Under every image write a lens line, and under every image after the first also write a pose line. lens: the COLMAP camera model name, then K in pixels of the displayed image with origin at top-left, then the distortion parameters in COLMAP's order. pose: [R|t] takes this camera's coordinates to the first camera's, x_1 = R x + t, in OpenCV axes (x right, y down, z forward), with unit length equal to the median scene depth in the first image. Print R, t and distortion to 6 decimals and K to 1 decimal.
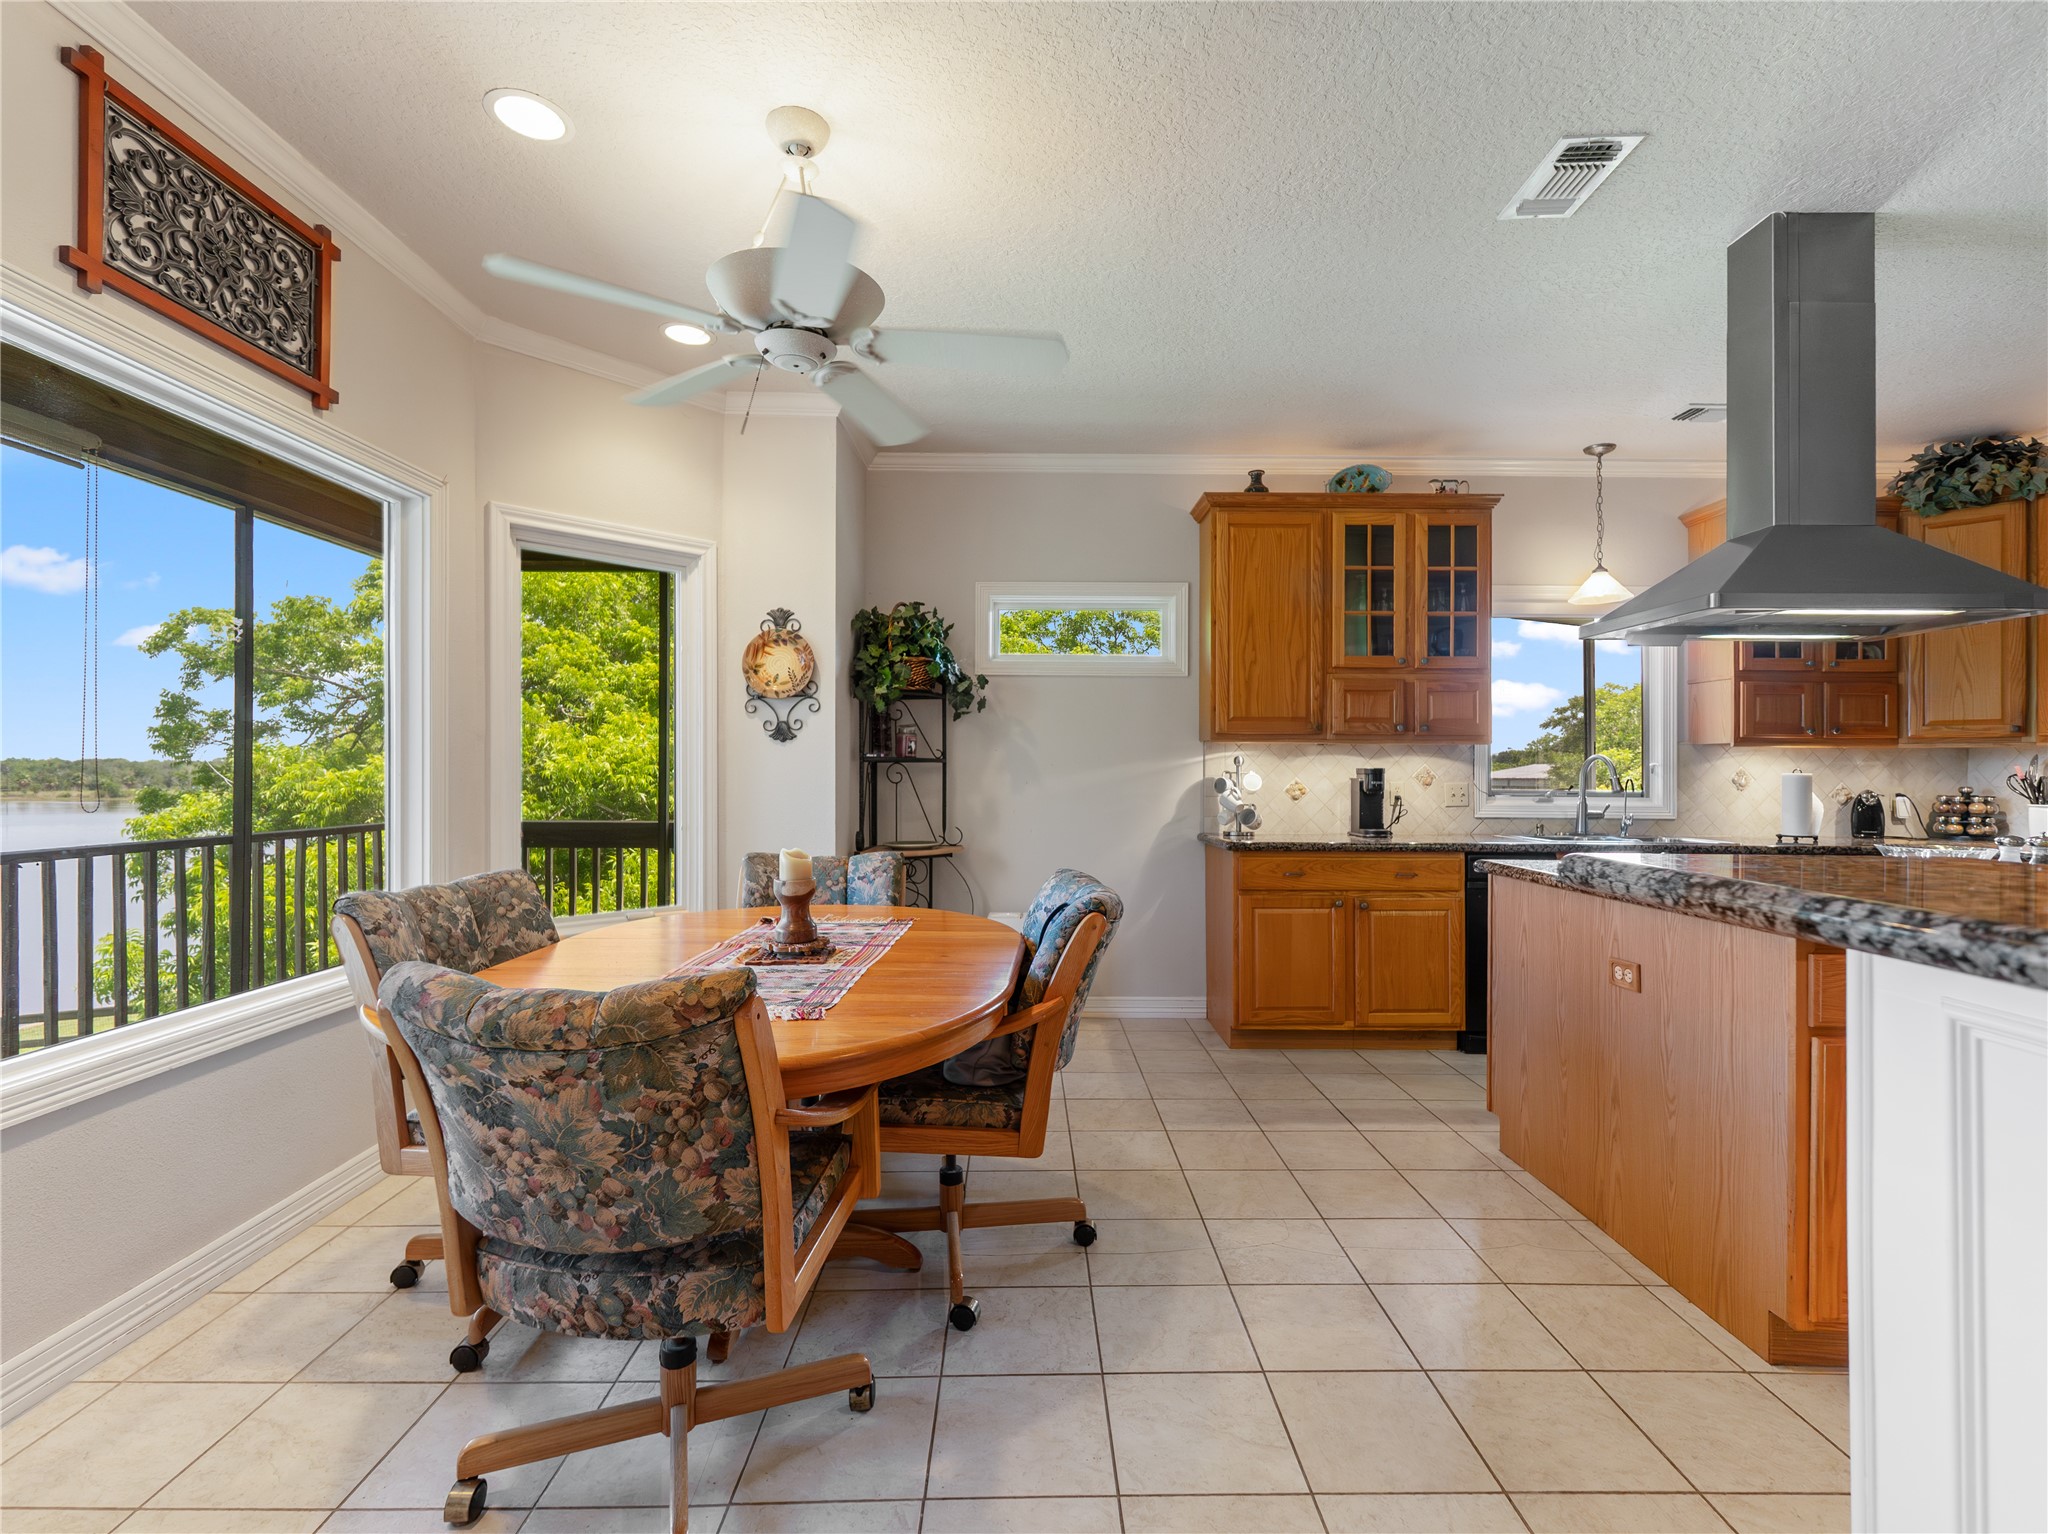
lens RADIAL K [[970.6, 0, 1022.6], [0, 970.6, 771.2], [0, 0, 1]] dist [0.006858, -0.001431]
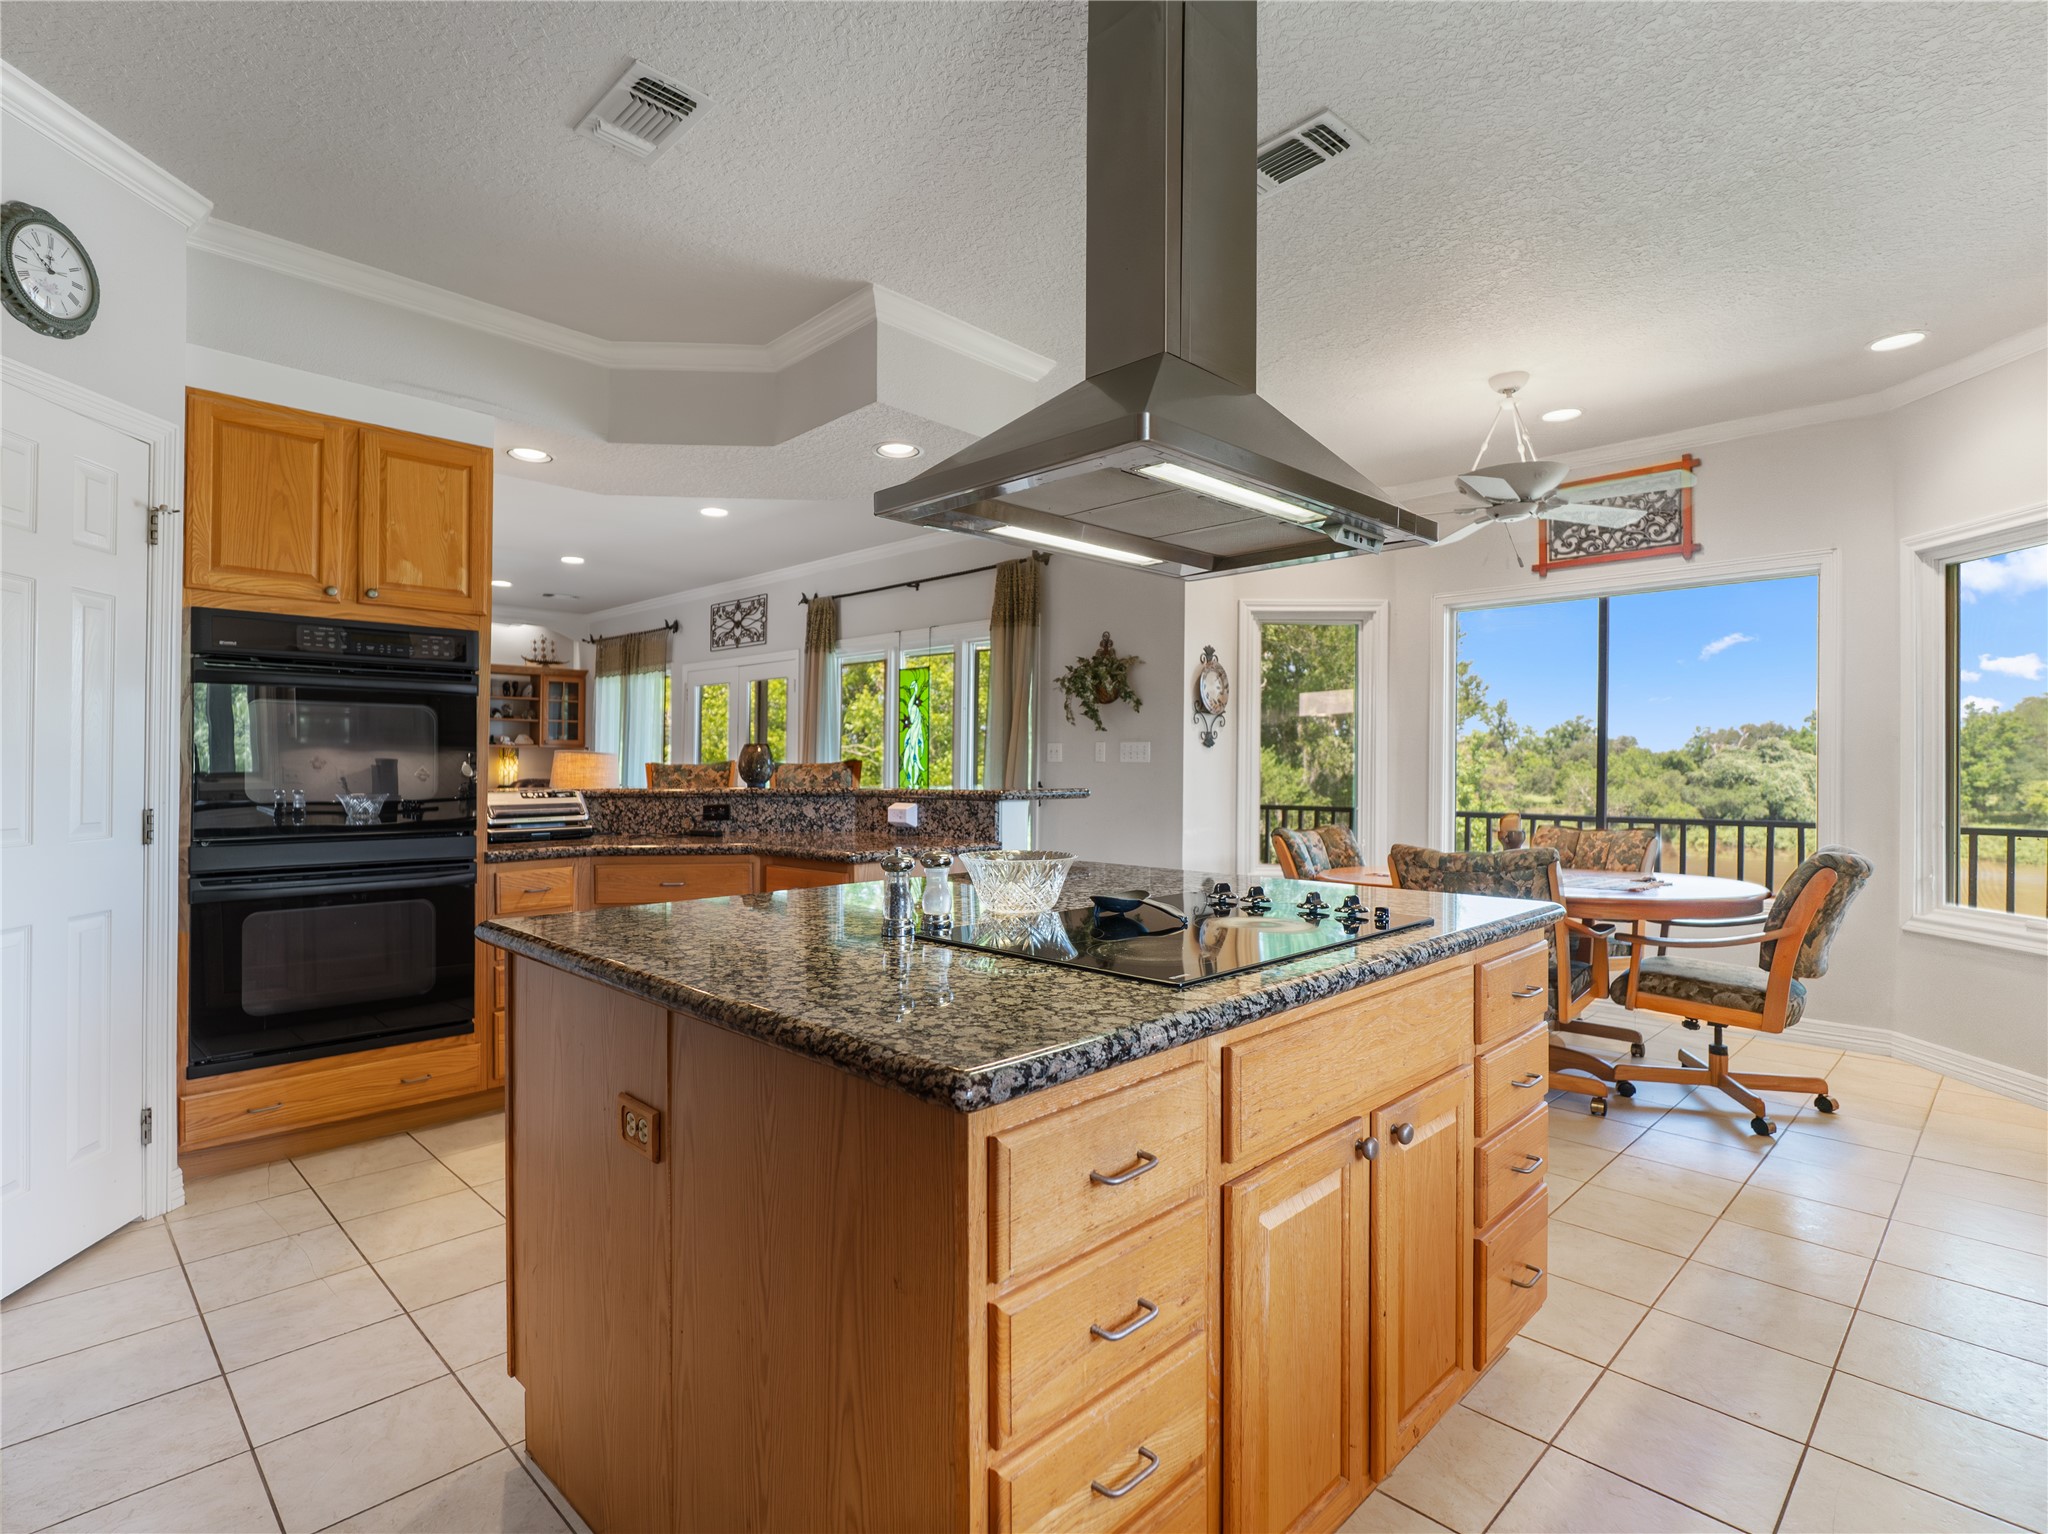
lens RADIAL K [[1030.7, 0, 1033.6], [0, 1030.7, 772.8], [0, 0, 1]] dist [-0.010818, 0.003508]
pose [[-0.702037, -0.000609, -0.712140, 0.825886], [-0.001782, 0.999998, 0.000901, 0.006014], [0.712138, 0.001901, -0.702037, 0.857845]]
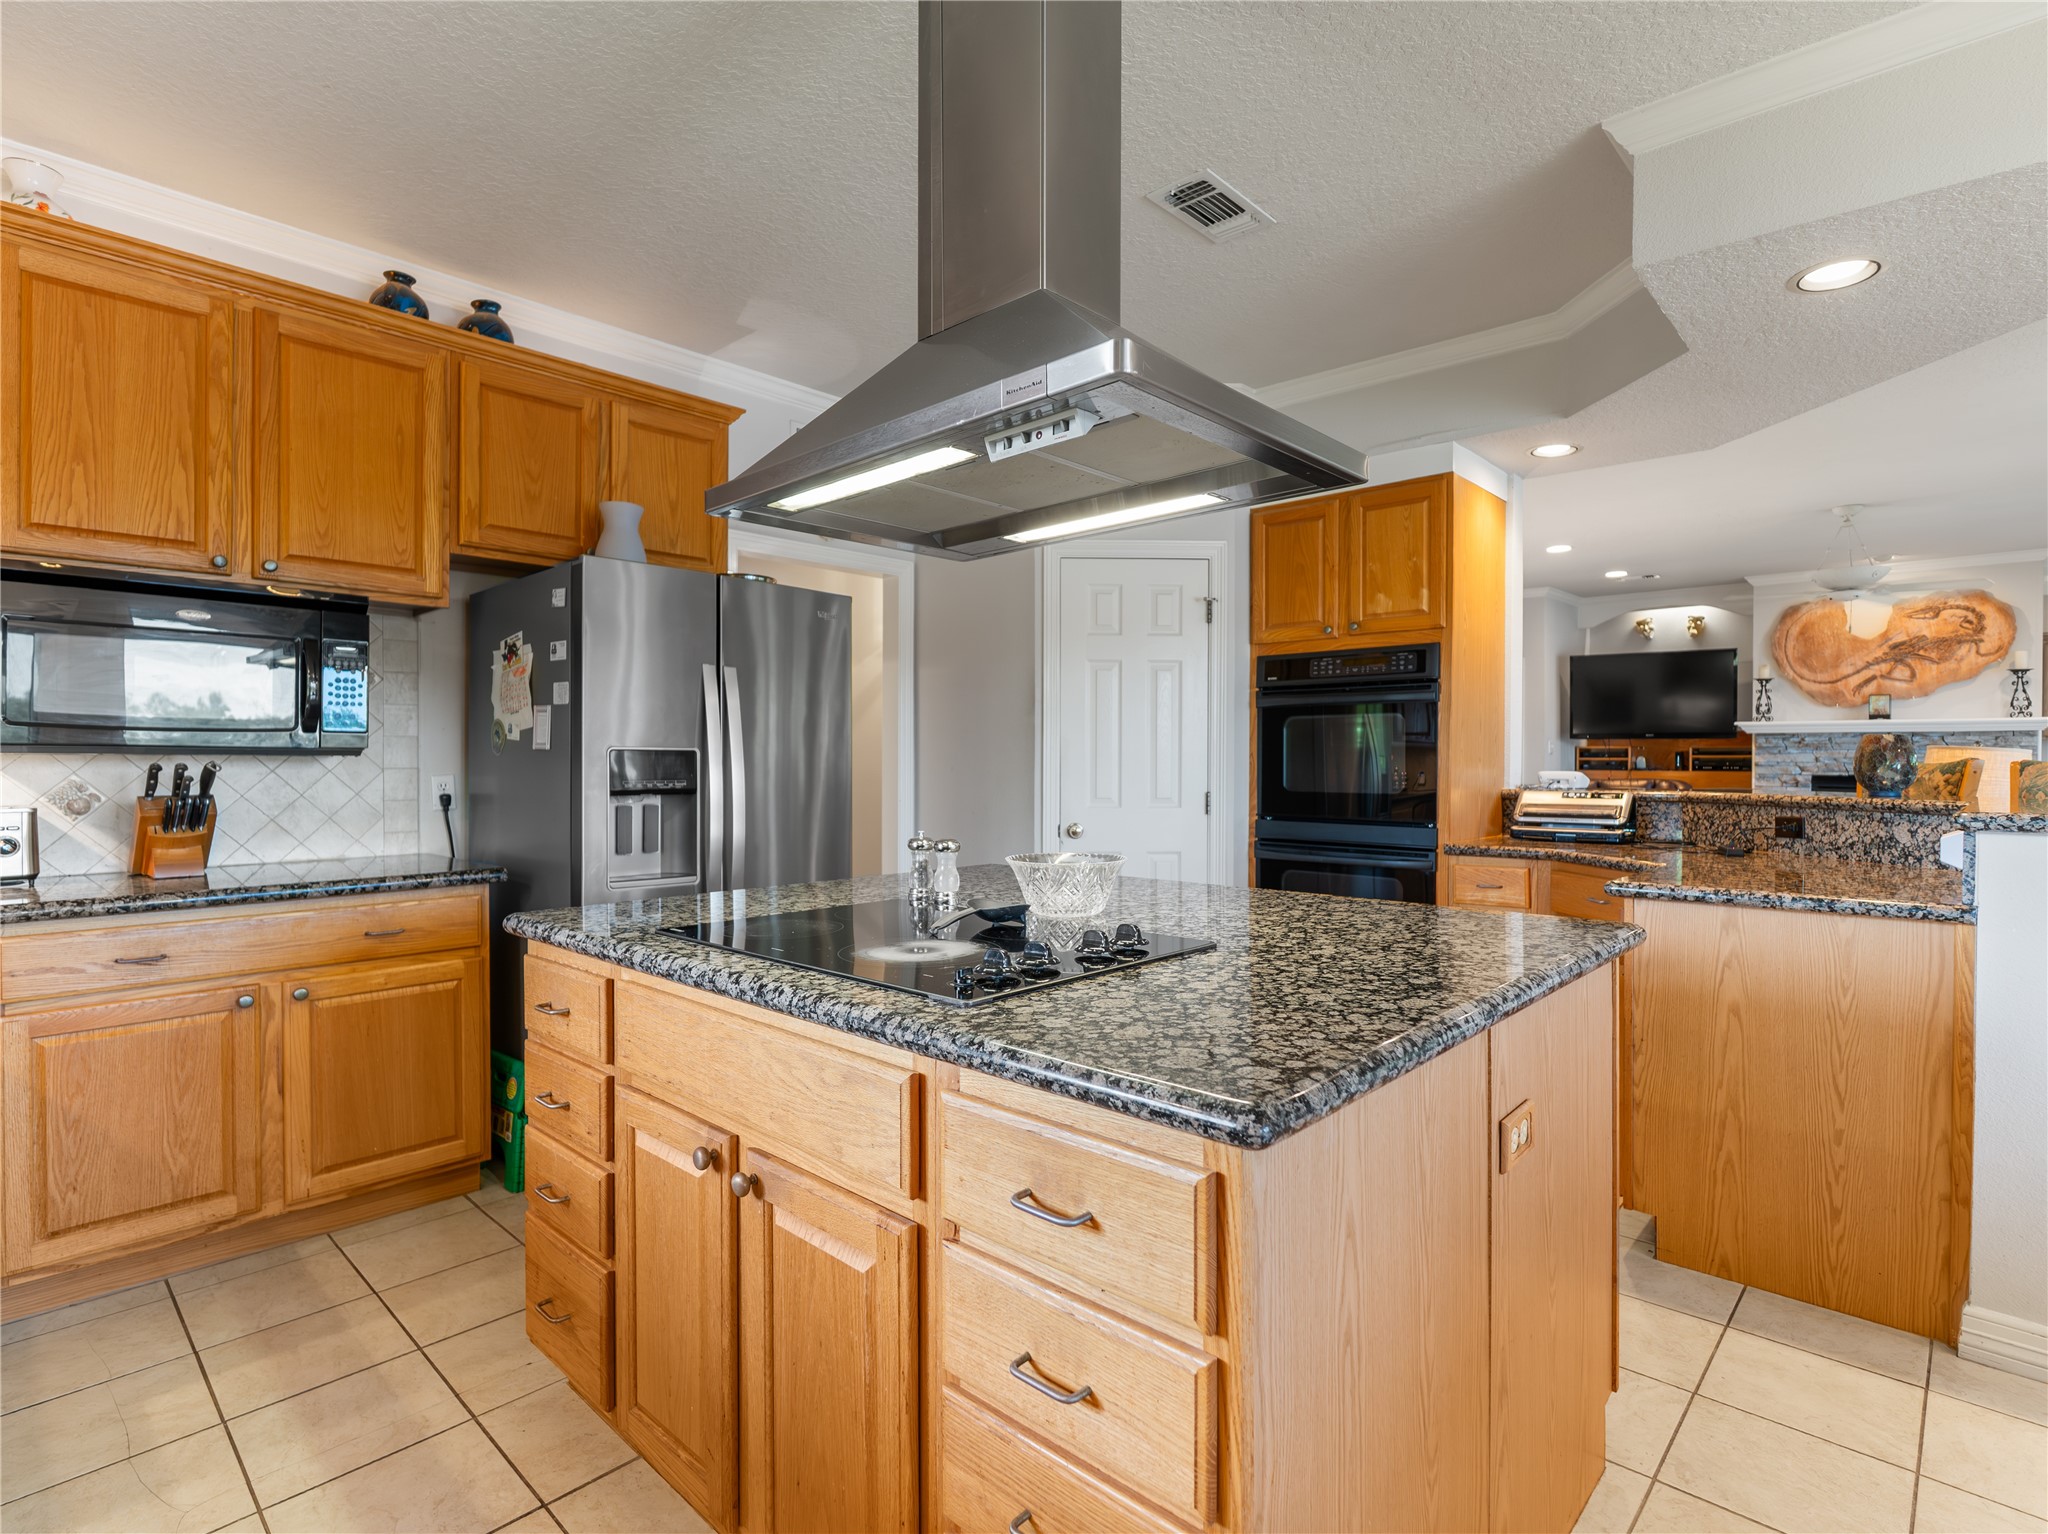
lens RADIAL K [[1030.7, 0, 1022.6], [0, 1030.7, 766.9], [0, 0, 1]] dist [-0.010818, 0.003508]
pose [[-0.729579, -0.008748, 0.683841, 0.234610], [-0.007169, 0.999961, 0.005143, 0.001641], [-0.683859, -0.001150, -0.729613, 0.871890]]
